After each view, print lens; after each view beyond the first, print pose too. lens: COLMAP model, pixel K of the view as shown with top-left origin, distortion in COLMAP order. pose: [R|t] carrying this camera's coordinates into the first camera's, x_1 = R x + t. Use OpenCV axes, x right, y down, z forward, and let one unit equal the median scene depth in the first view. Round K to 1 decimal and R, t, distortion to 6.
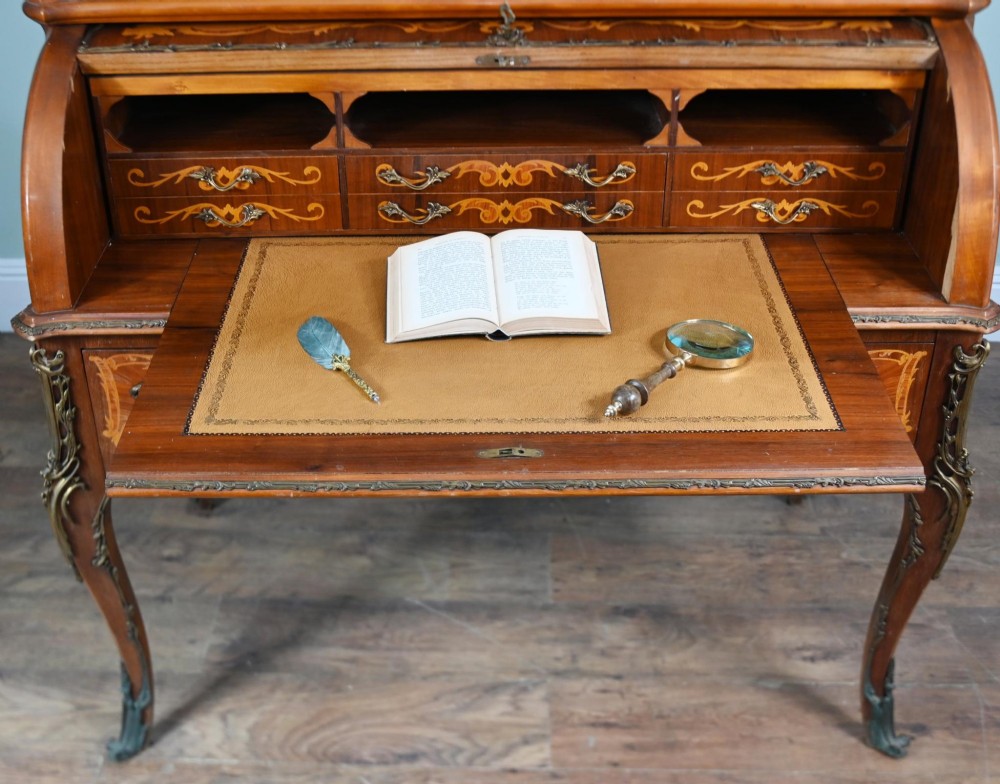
lens RADIAL K [[1322.8, 0, 446.2], [0, 1322.8, 389.7], [0, 0, 1]] dist [-0.097938, 0.065317]
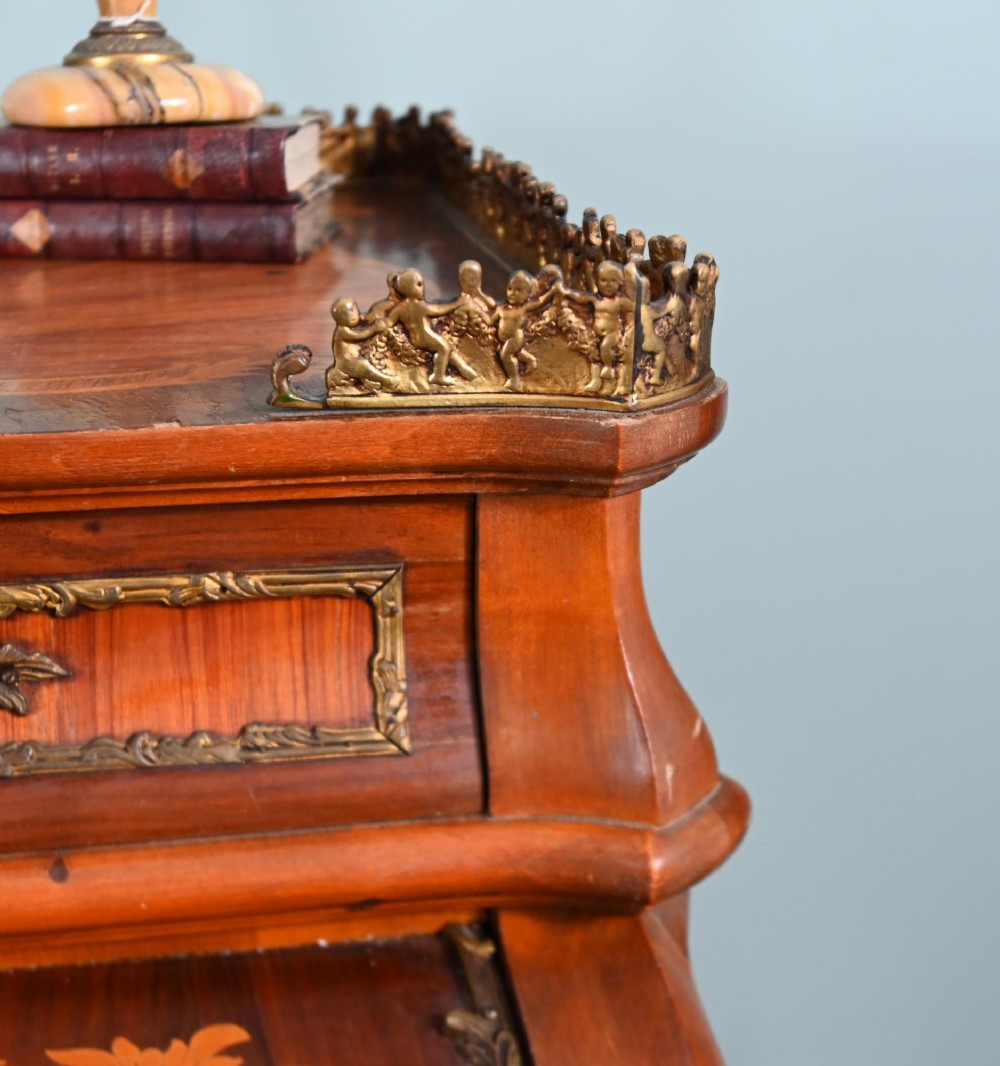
lens RADIAL K [[1934.8, 0, 500.0], [0, 1934.8, 533.0], [0, 0, 1]] dist [-0.056539, -0.224102]
pose [[0.972881, -0.041078, 0.227628, 0.248571], [0.096539, 0.966404, -0.238209, -0.223465], [-0.210195, 0.253724, 0.944162, 0.553540]]
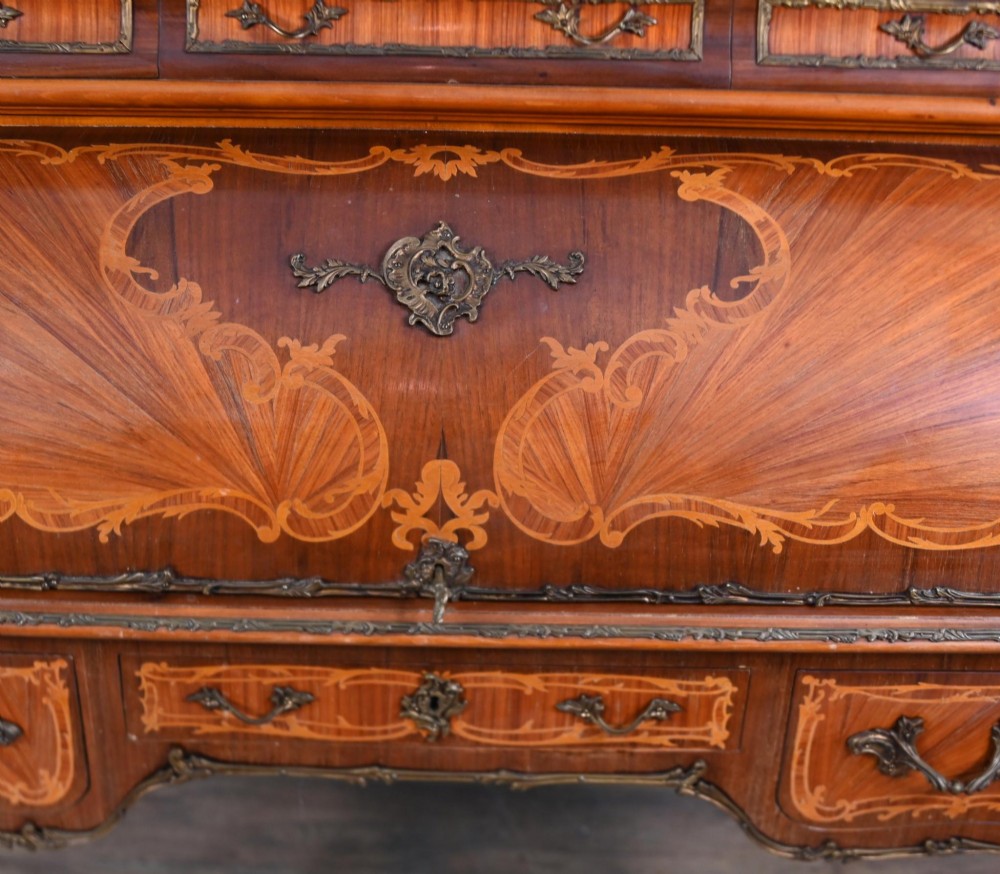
lens RADIAL K [[1470.5, 0, 412.2], [0, 1470.5, 424.2], [0, 0, 1]] dist [-0.113887, 0.100973]
pose [[0.999561, 0.027819, 0.010168, 0.021975], [-0.026619, 0.994279, -0.103439, -0.059429], [-0.012987, 0.103123, 0.994584, 0.277732]]
